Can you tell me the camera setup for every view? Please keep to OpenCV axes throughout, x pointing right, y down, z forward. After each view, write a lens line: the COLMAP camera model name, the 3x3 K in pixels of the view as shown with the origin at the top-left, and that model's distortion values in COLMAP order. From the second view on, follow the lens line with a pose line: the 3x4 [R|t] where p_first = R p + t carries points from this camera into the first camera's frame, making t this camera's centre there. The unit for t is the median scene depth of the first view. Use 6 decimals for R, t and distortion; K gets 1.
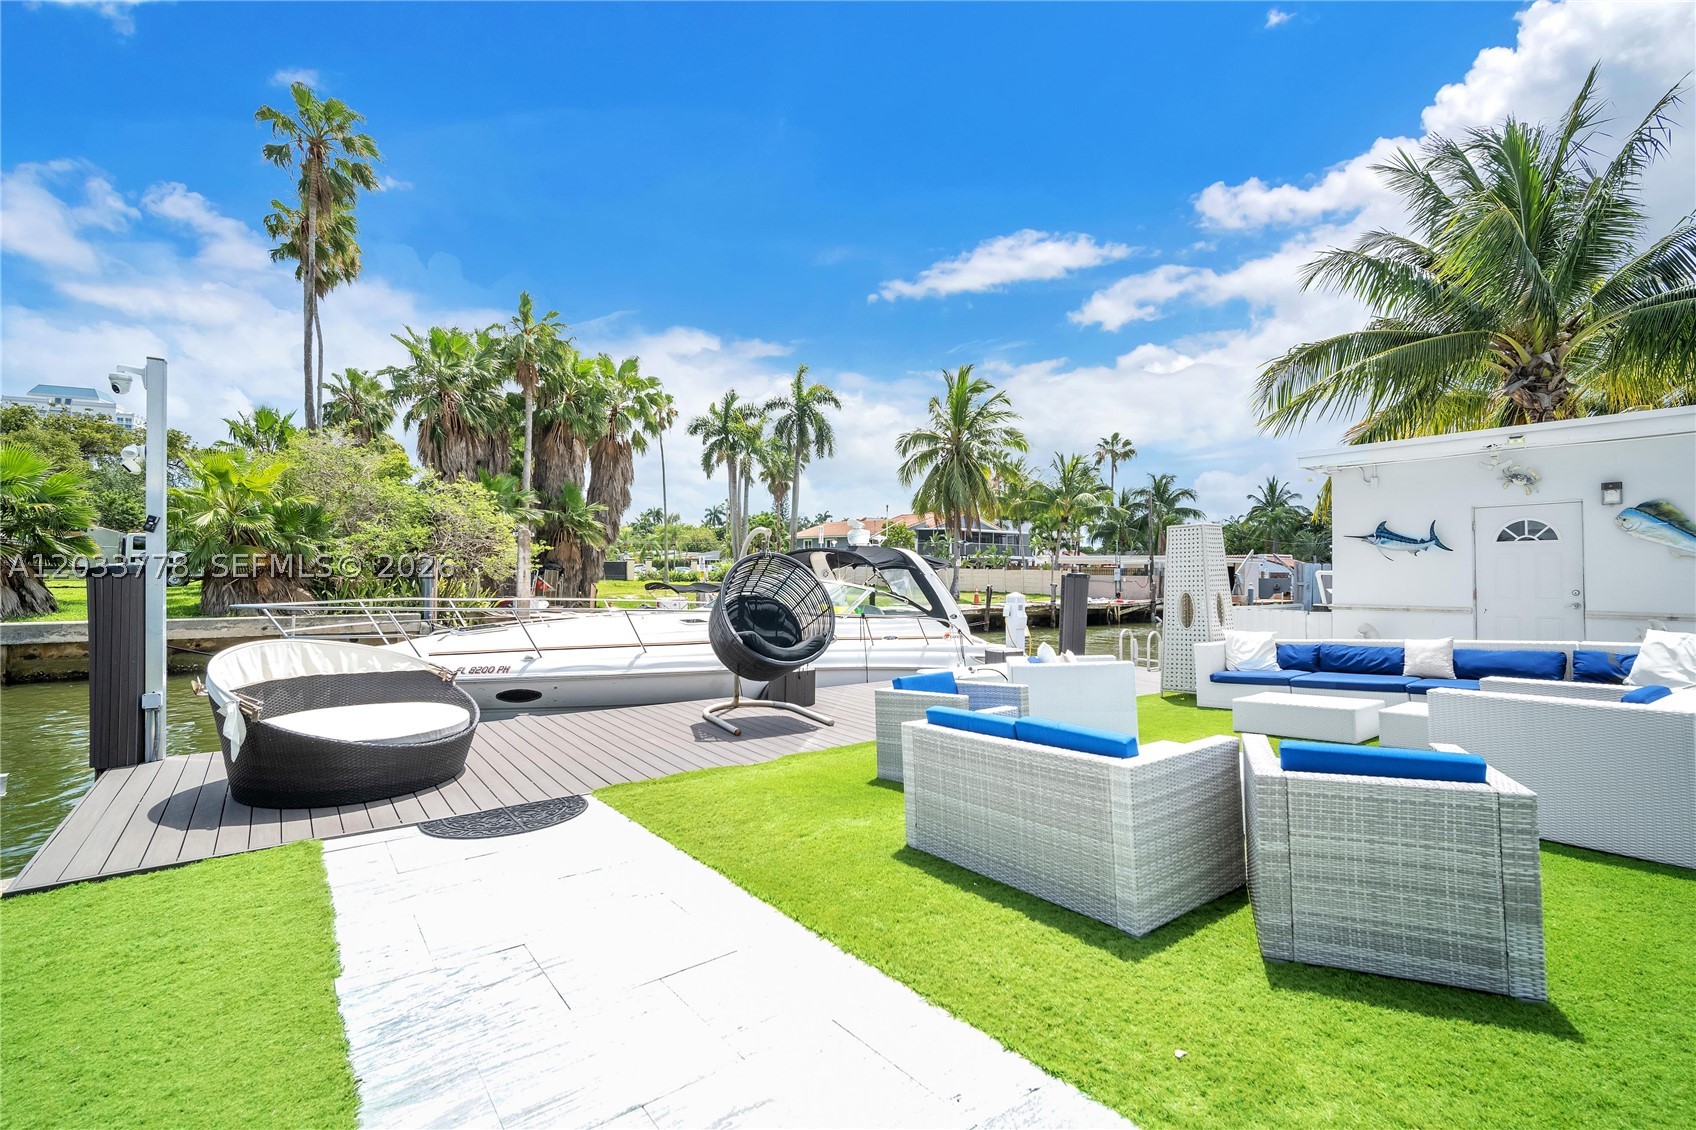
lens RADIAL K [[755.9, 0, 851.2], [0, 755.9, 571.0], [0, 0, 1]] dist [-0.003222, 0.000420]
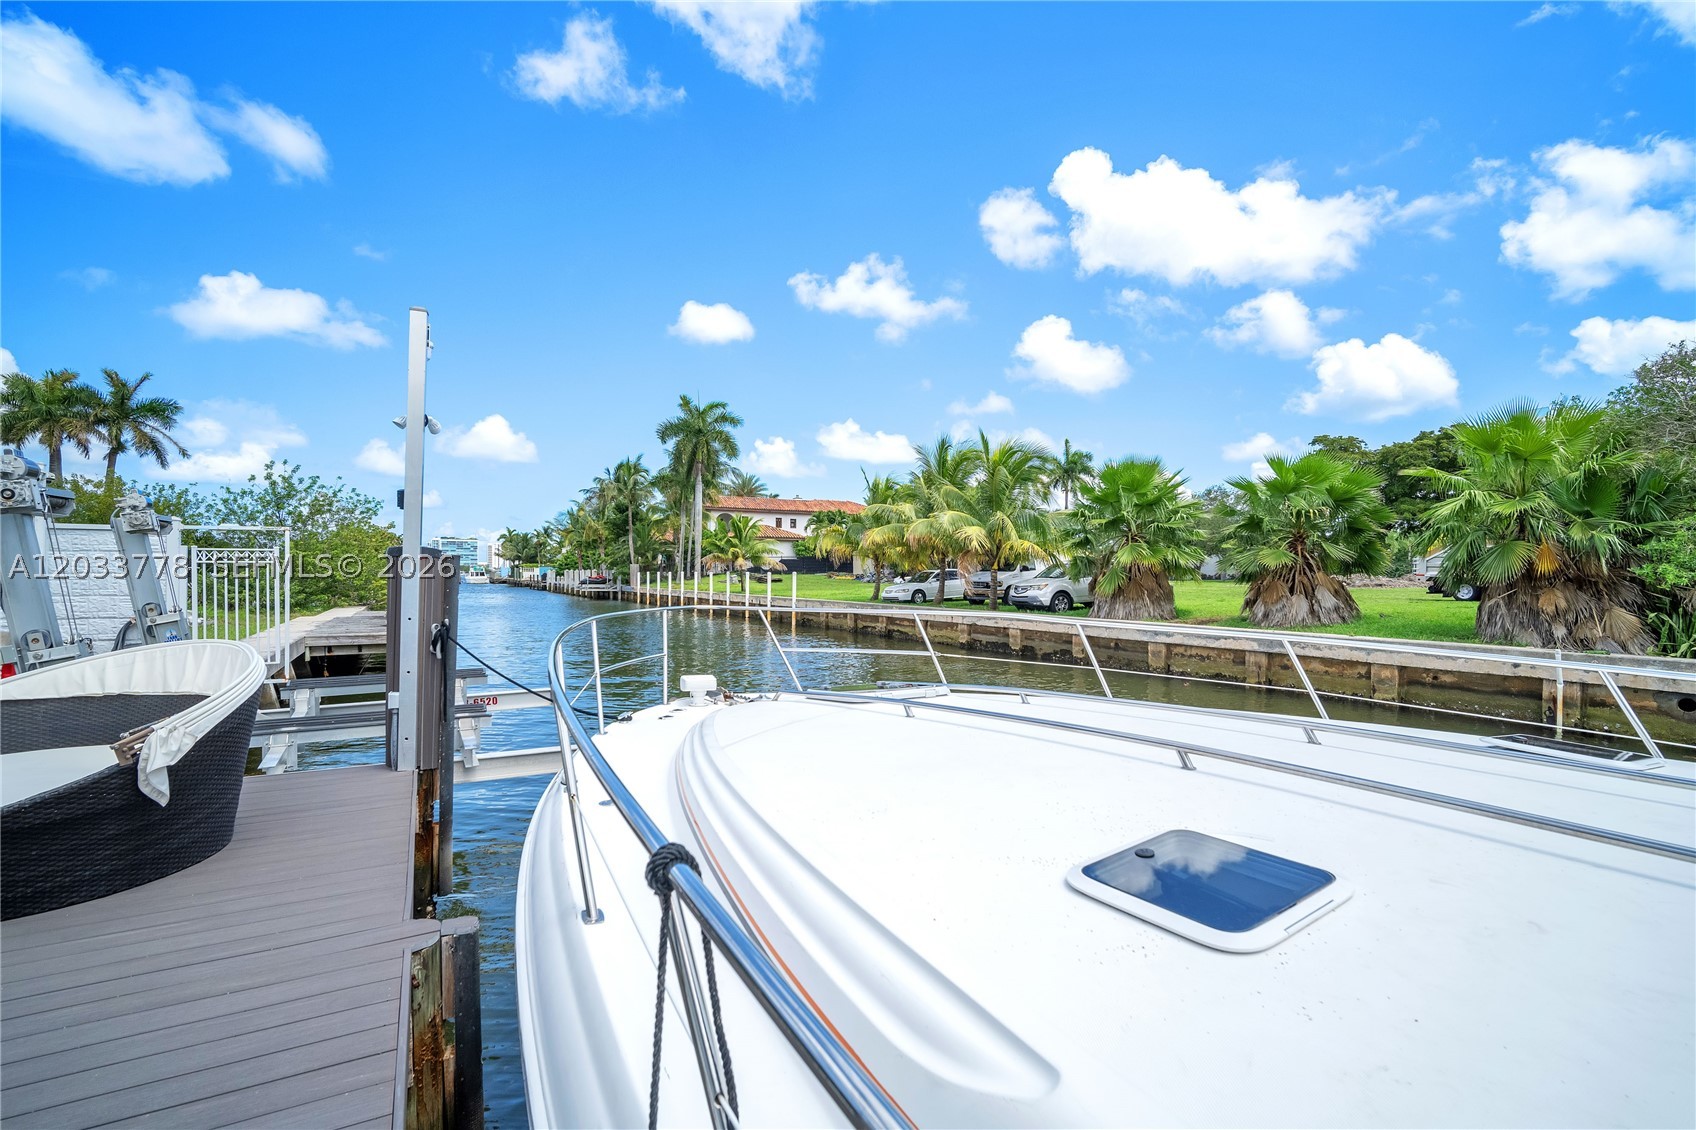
lens RADIAL K [[755.9, 0, 851.2], [0, 755.9, 571.0], [0, 0, 1]] dist [-0.003222, 0.000420]
pose [[-0.146642, -0.016854, -0.989046, -0.023958], [-0.009182, 0.999835, -0.015676, 0.005927], [0.989147, 0.006782, -0.146773, 0.321113]]
